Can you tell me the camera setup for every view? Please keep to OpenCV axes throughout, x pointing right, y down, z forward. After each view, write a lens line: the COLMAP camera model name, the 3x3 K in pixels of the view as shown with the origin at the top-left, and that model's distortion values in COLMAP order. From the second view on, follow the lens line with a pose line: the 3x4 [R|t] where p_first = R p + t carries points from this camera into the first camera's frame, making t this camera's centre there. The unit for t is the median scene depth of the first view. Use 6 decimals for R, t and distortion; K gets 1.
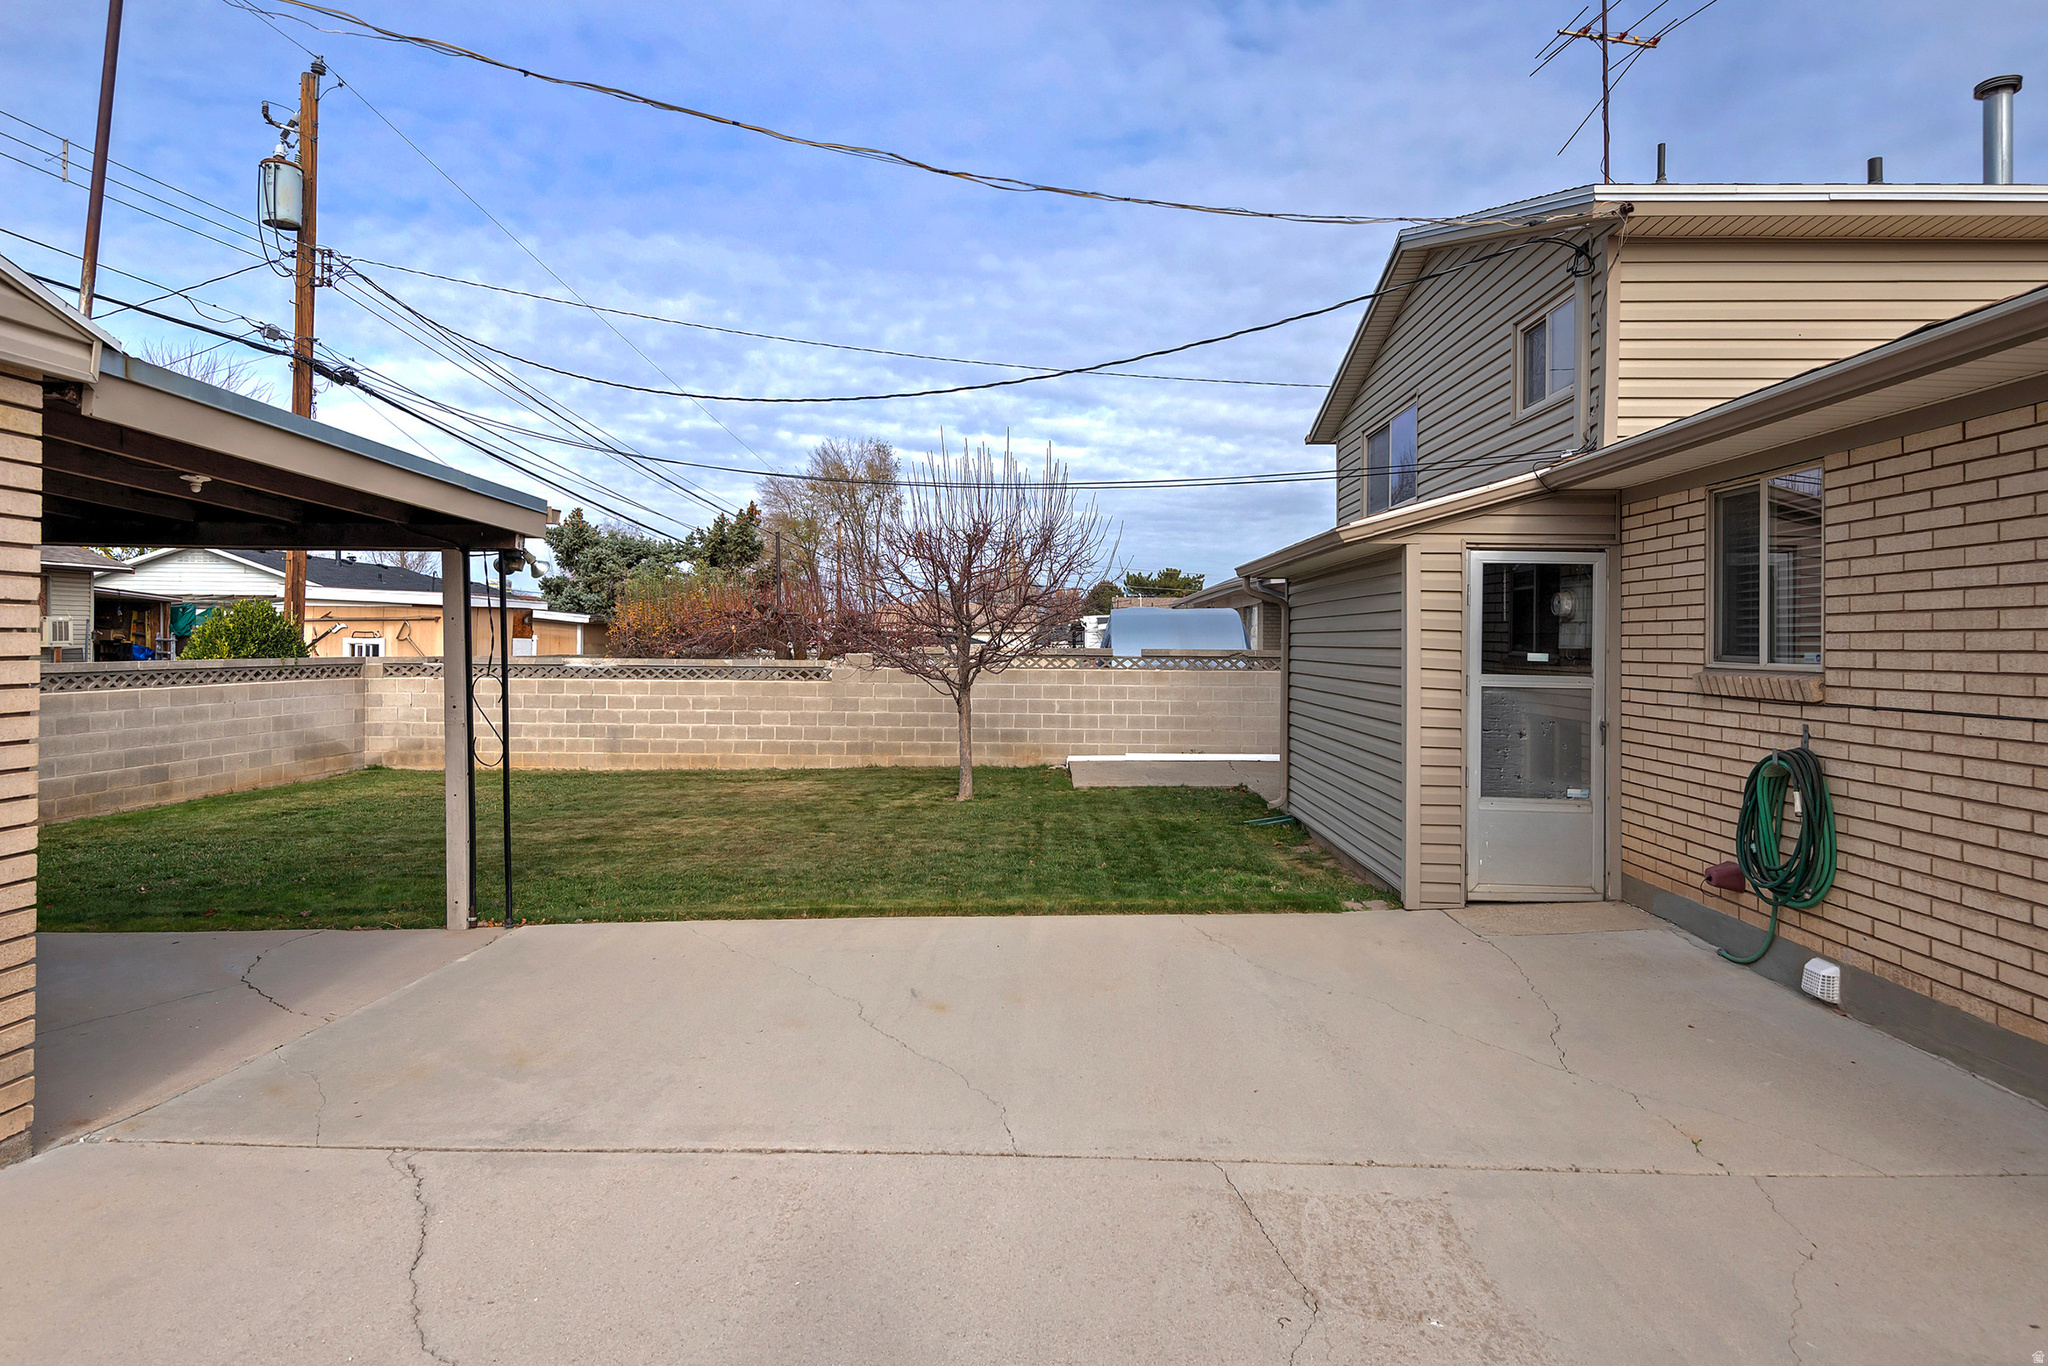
lens RADIAL K [[1181.2, 0, 1044.3], [0, 1181.2, 703.5], [0, 0, 1]] dist [-0.008234, 0.004964]
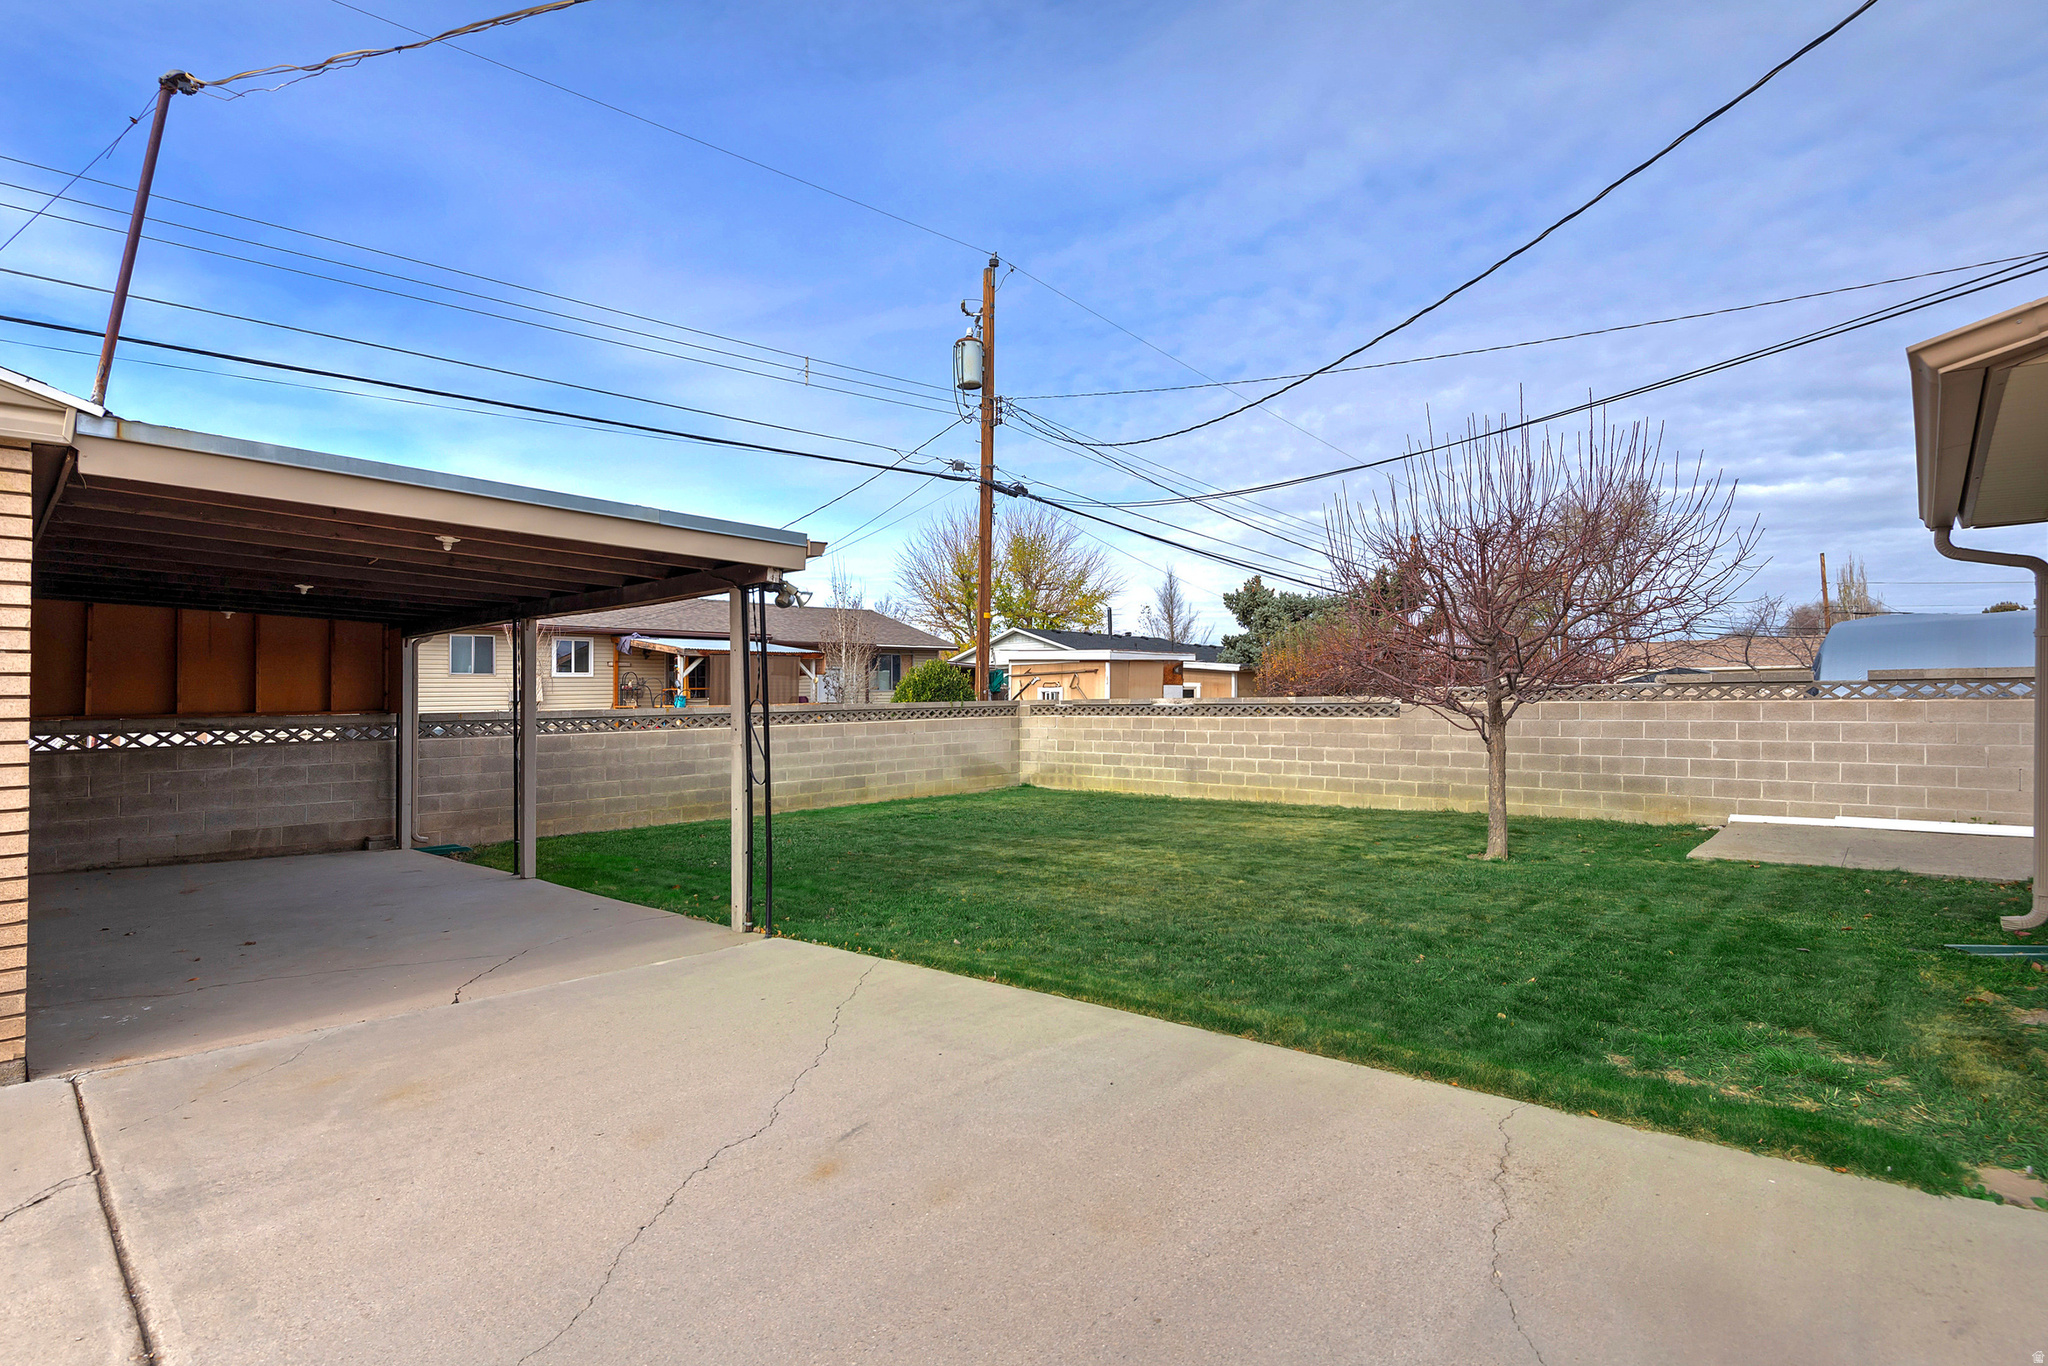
lens RADIAL K [[942.3, 0, 927.7], [0, 942.3, 720.8], [0, 0, 1]] dist [0.016986, -0.003906]
pose [[0.693485, -0.001798, -0.720469, 0.104325], [-0.015276, 0.999735, -0.017199, 0.002638], [0.720309, 0.022934, 0.693274, 0.201727]]
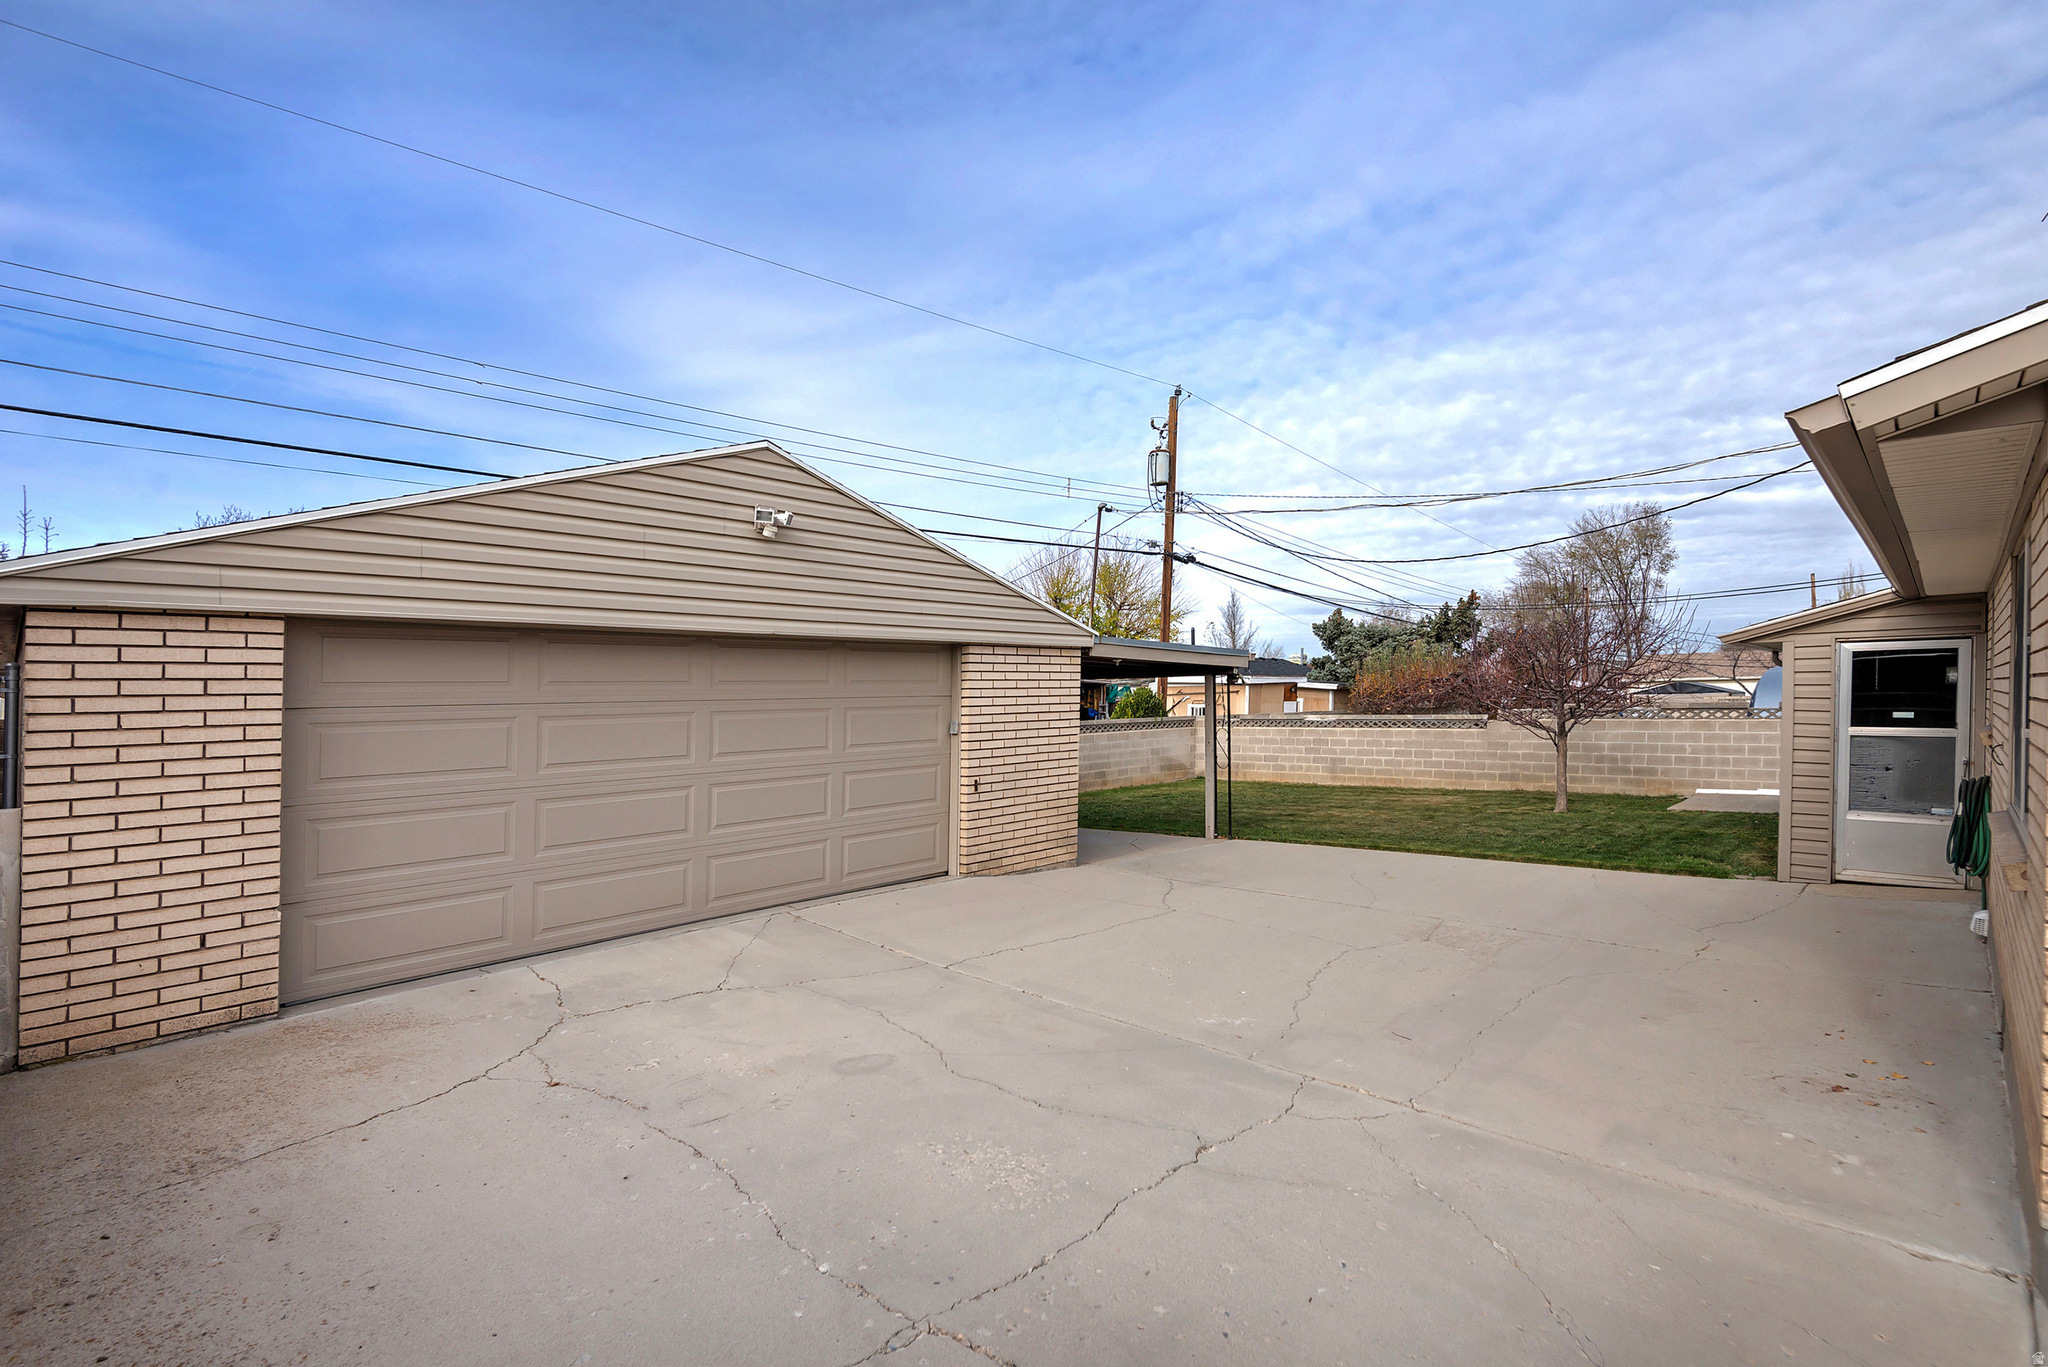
lens RADIAL K [[942.3, 0, 955.7], [0, 942.3, 750.2], [0, 0, 1]] dist [0.016986, -0.003906]
pose [[0.701872, 0.015450, -0.712135, 0.185327], [-0.010743, 0.999881, 0.011105, 0.000849], [0.712222, -0.000144, 0.701954, -0.260195]]
